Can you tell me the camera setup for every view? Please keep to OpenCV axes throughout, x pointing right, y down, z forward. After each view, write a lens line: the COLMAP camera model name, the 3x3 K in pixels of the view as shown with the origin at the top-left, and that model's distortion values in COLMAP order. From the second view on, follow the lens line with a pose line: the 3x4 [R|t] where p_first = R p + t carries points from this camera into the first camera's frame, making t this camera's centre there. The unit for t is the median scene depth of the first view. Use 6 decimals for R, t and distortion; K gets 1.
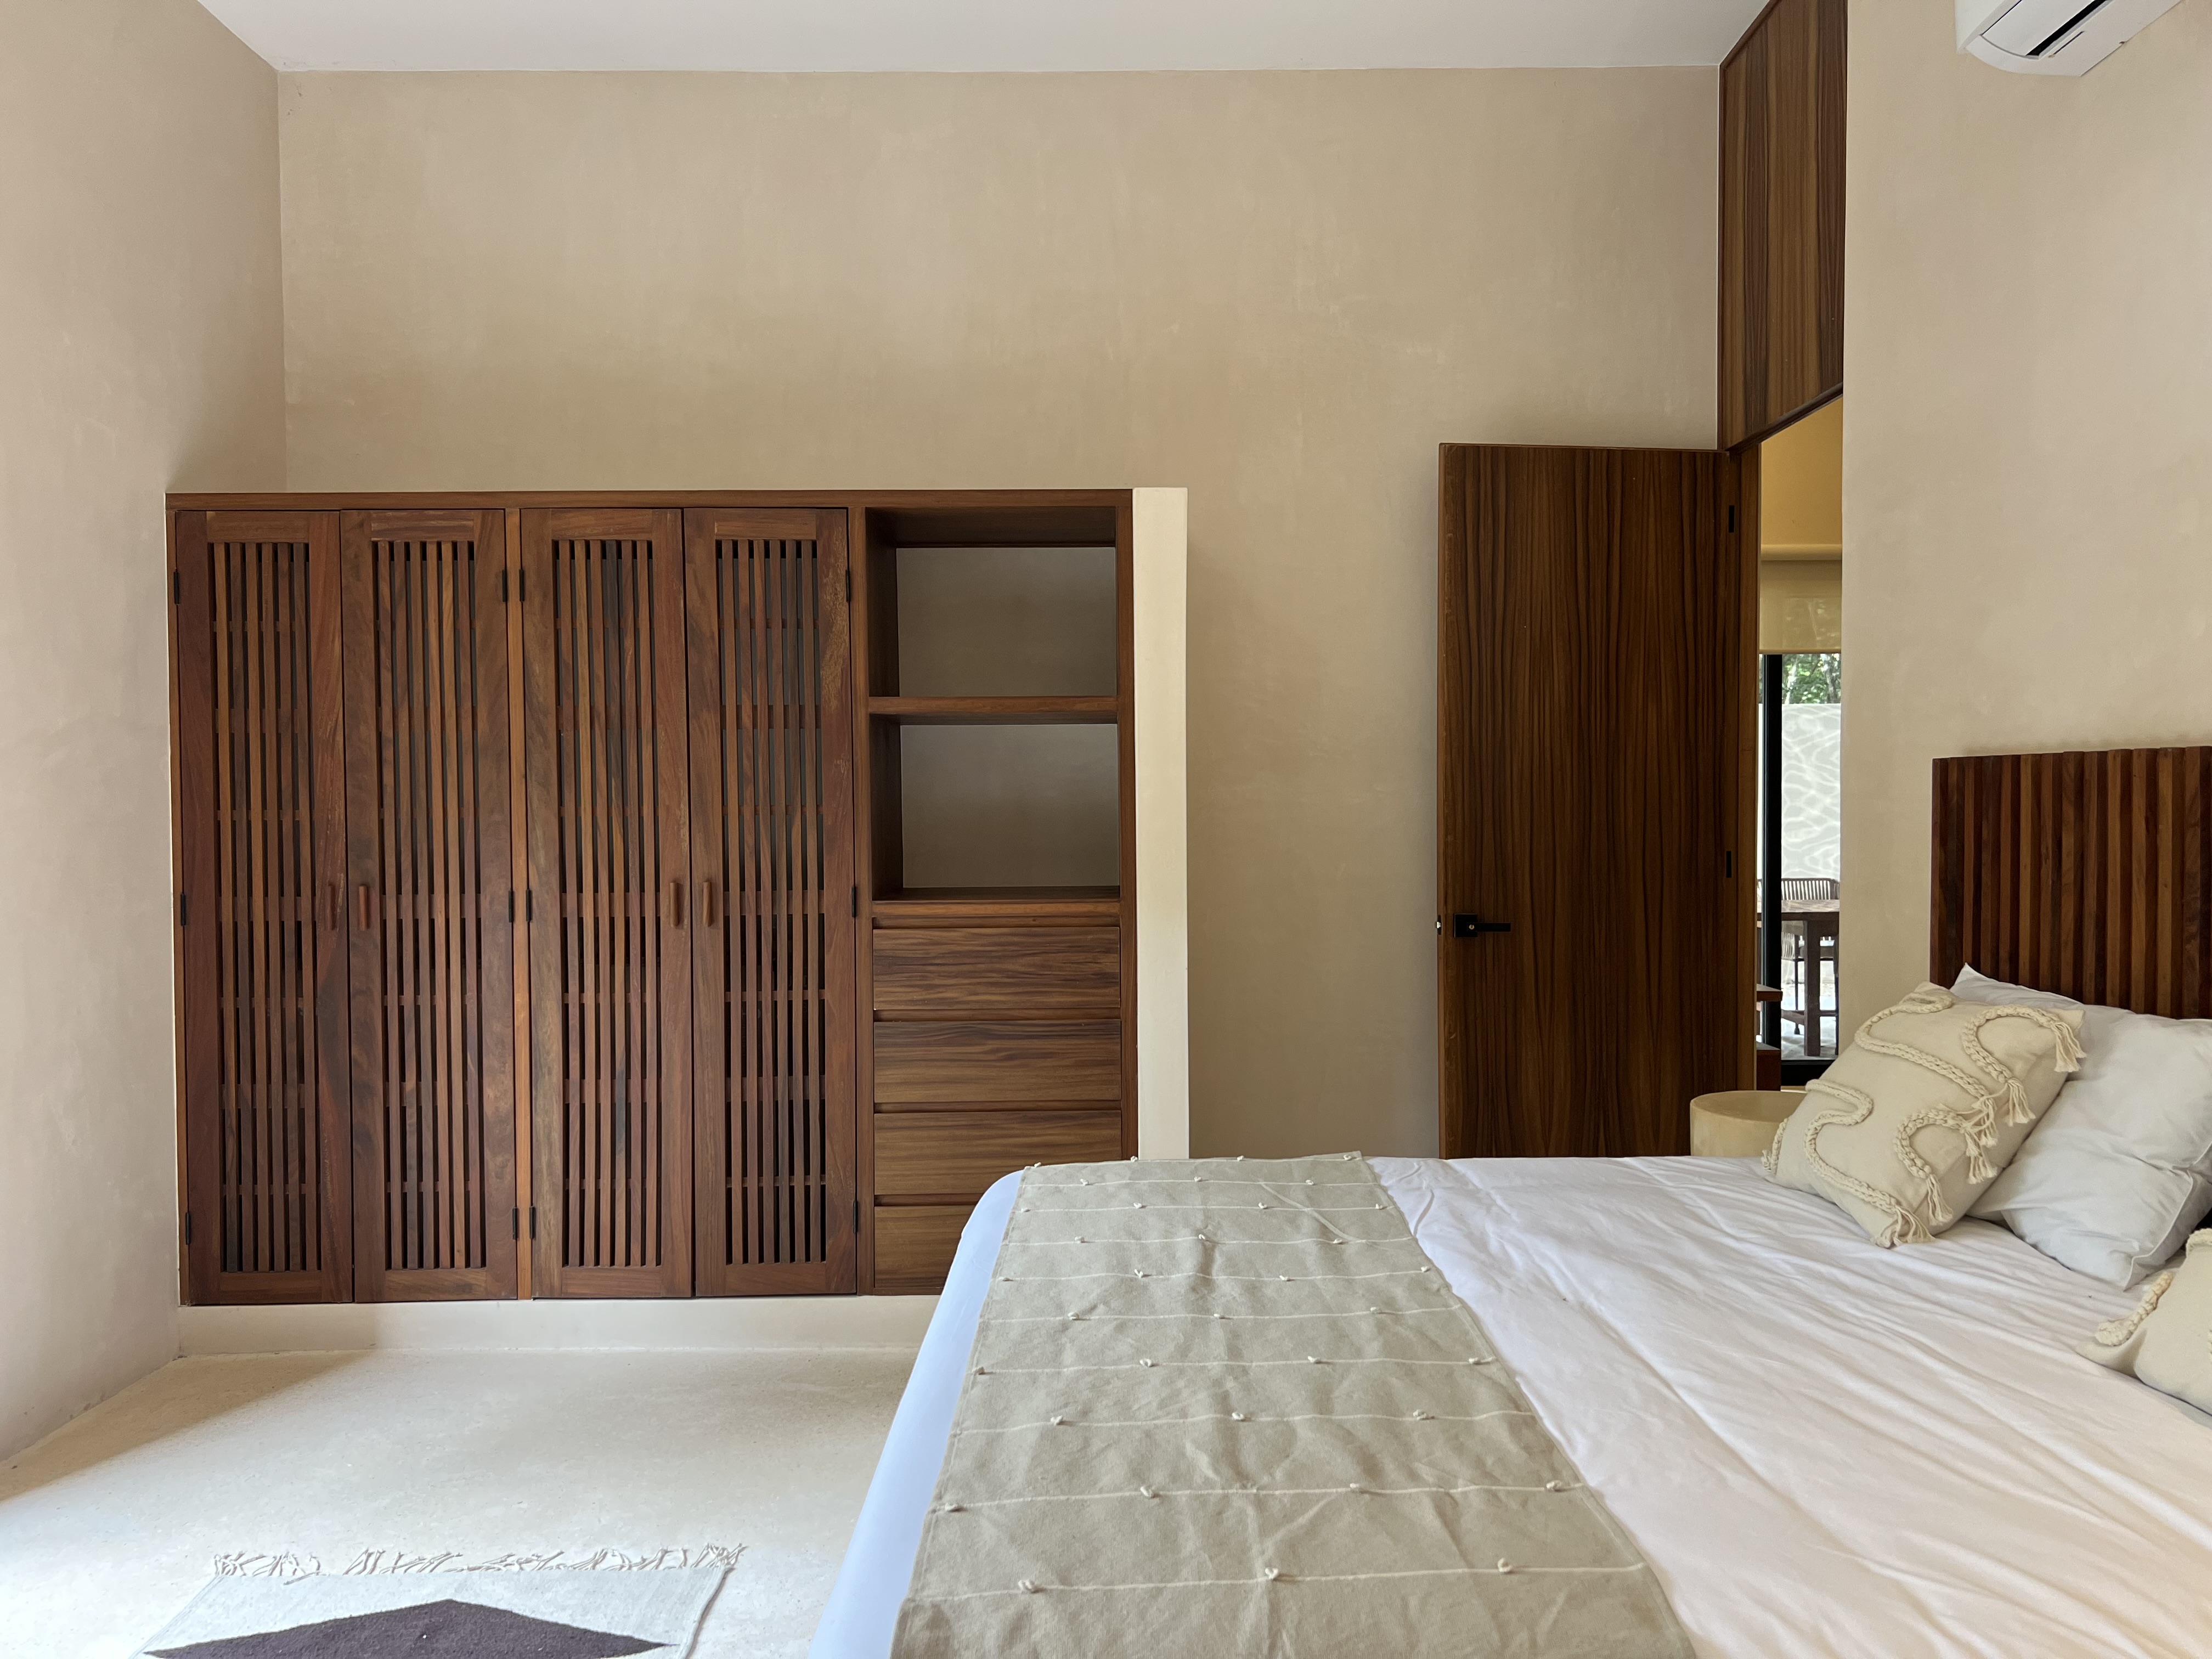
lens RADIAL K [[1702.8, 0, 1114.4], [0, 1702.8, 836.1], [0, 0, 1]] dist [0.068771, -0.078873]
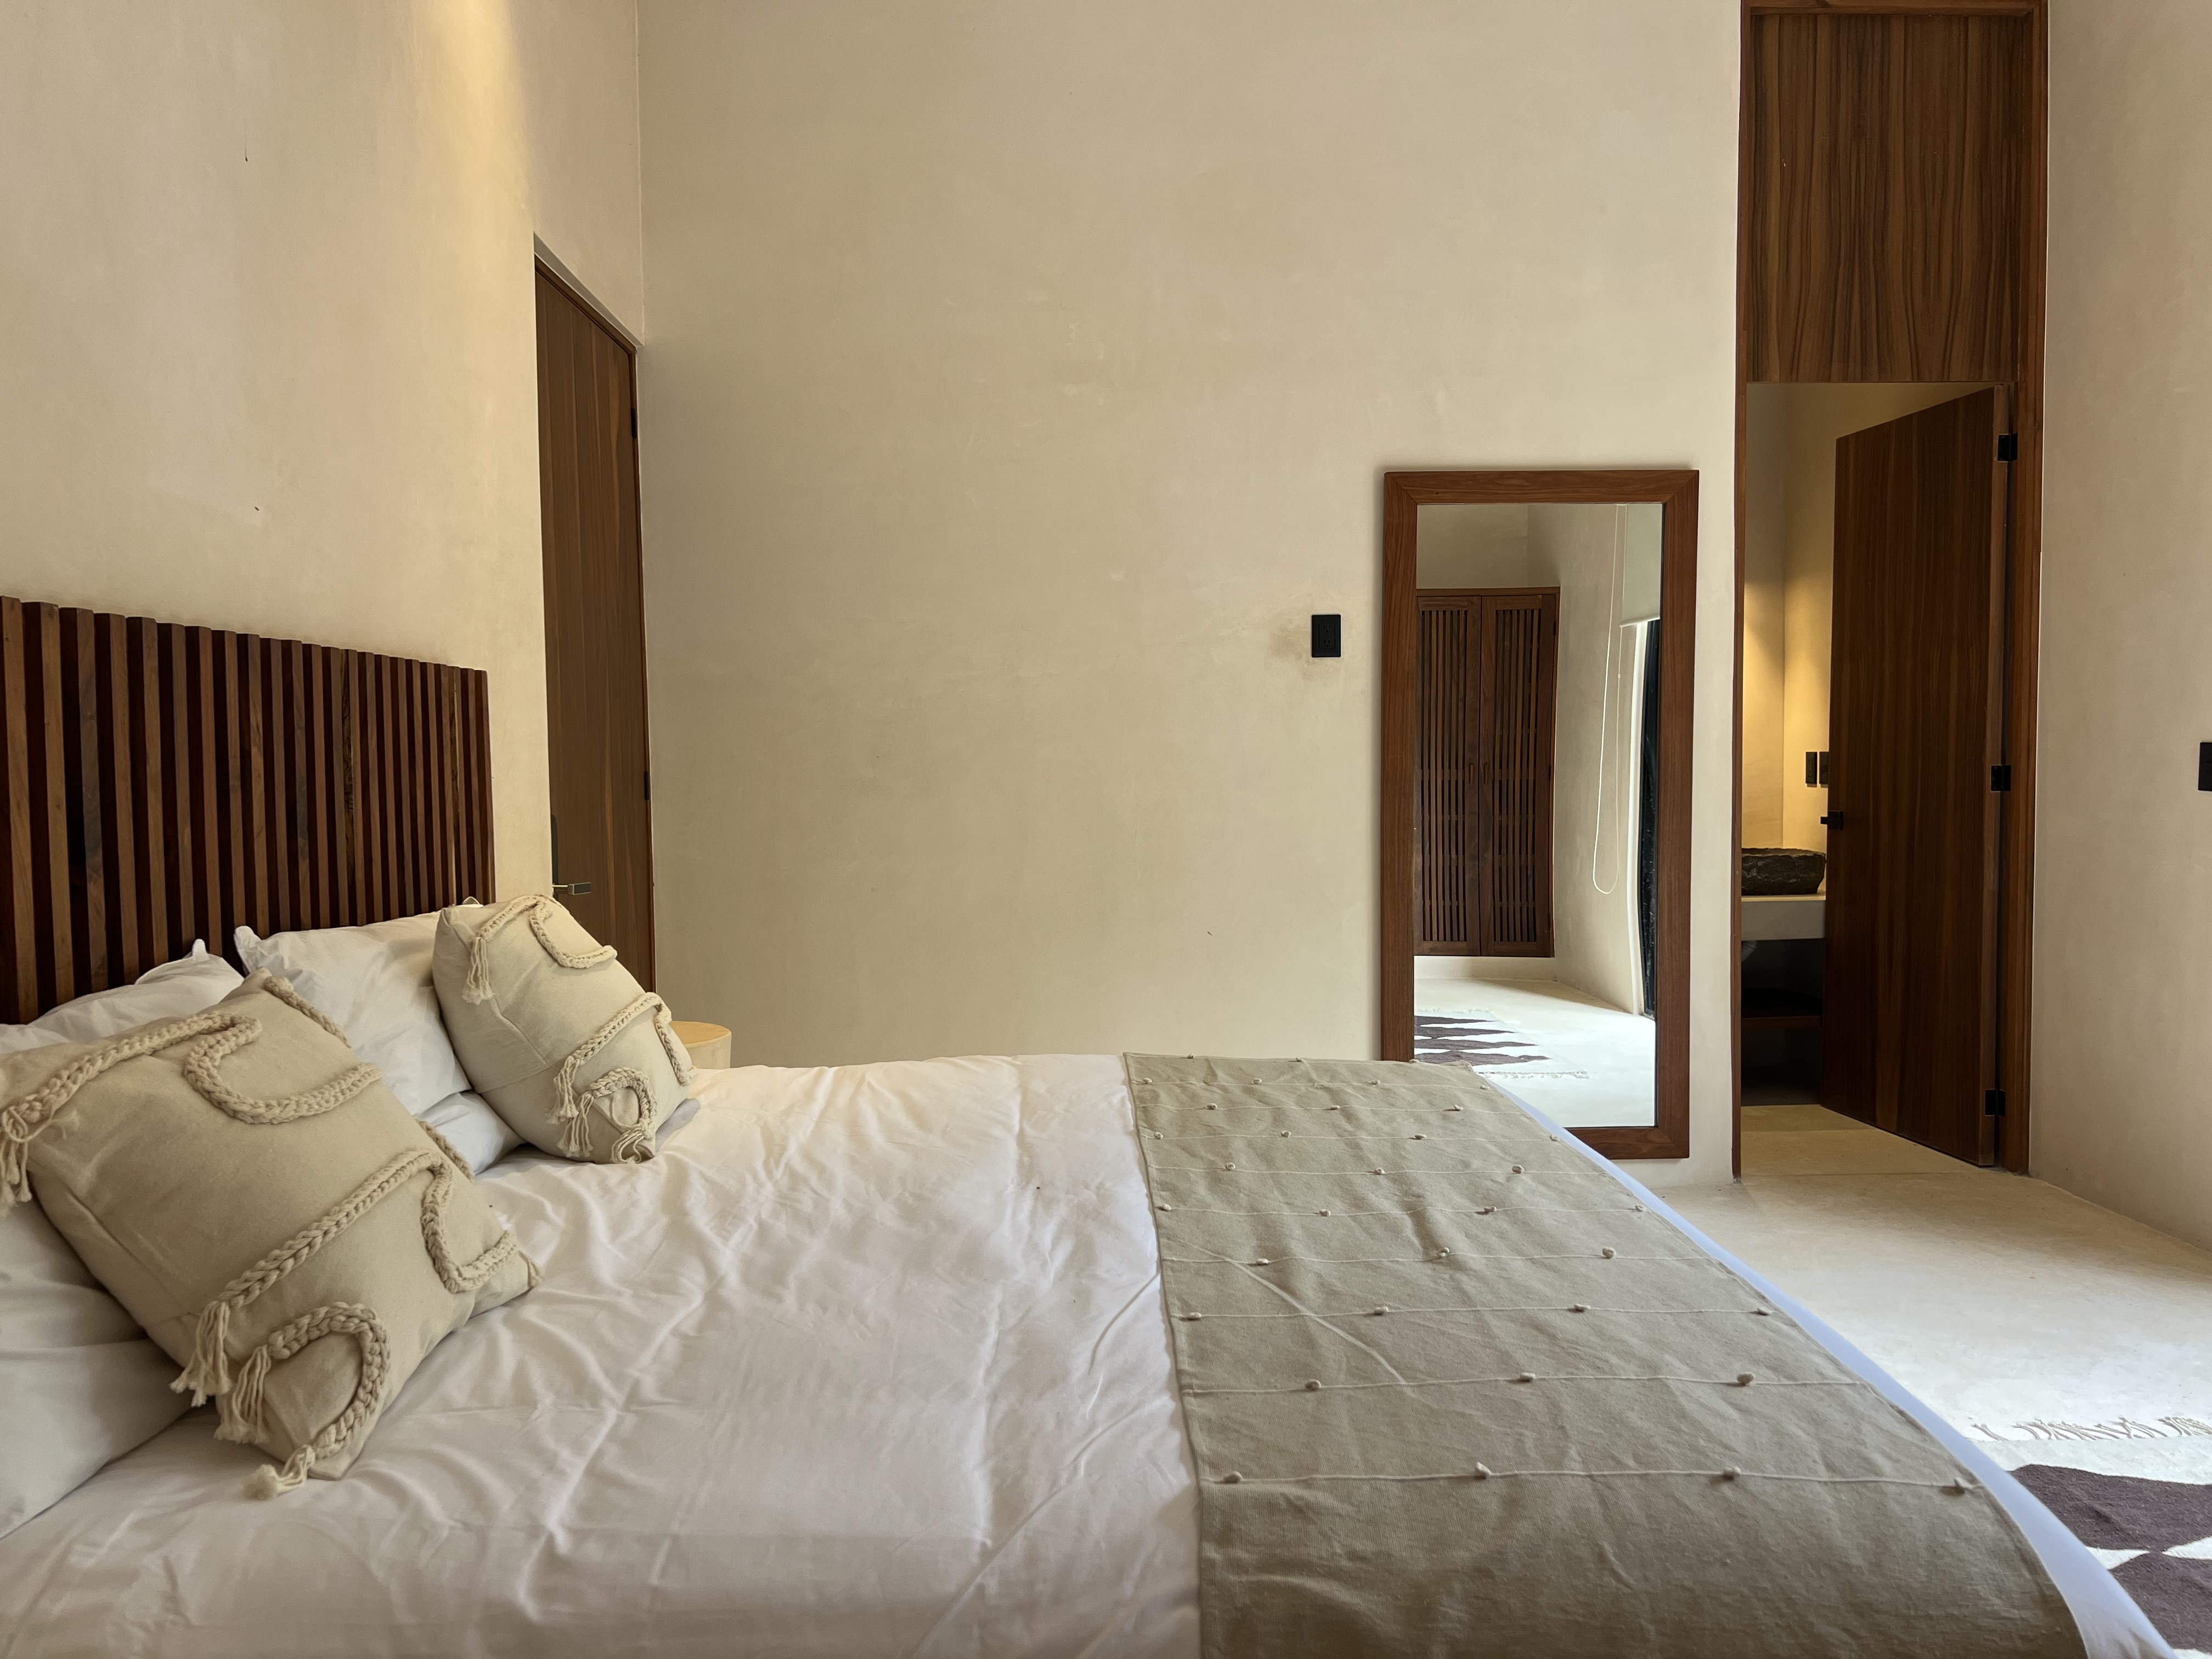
lens RADIAL K [[1702.8, 0, 1105.3], [0, 1702.8, 833.5], [0, 0, 1]] dist [0.068771, -0.078873]
pose [[-0.999399, 0.018837, -0.029091, 0.237195], [0.016693, 0.997245, 0.072275, -0.004178], [0.030372, 0.071746, -0.996960, 1.879976]]
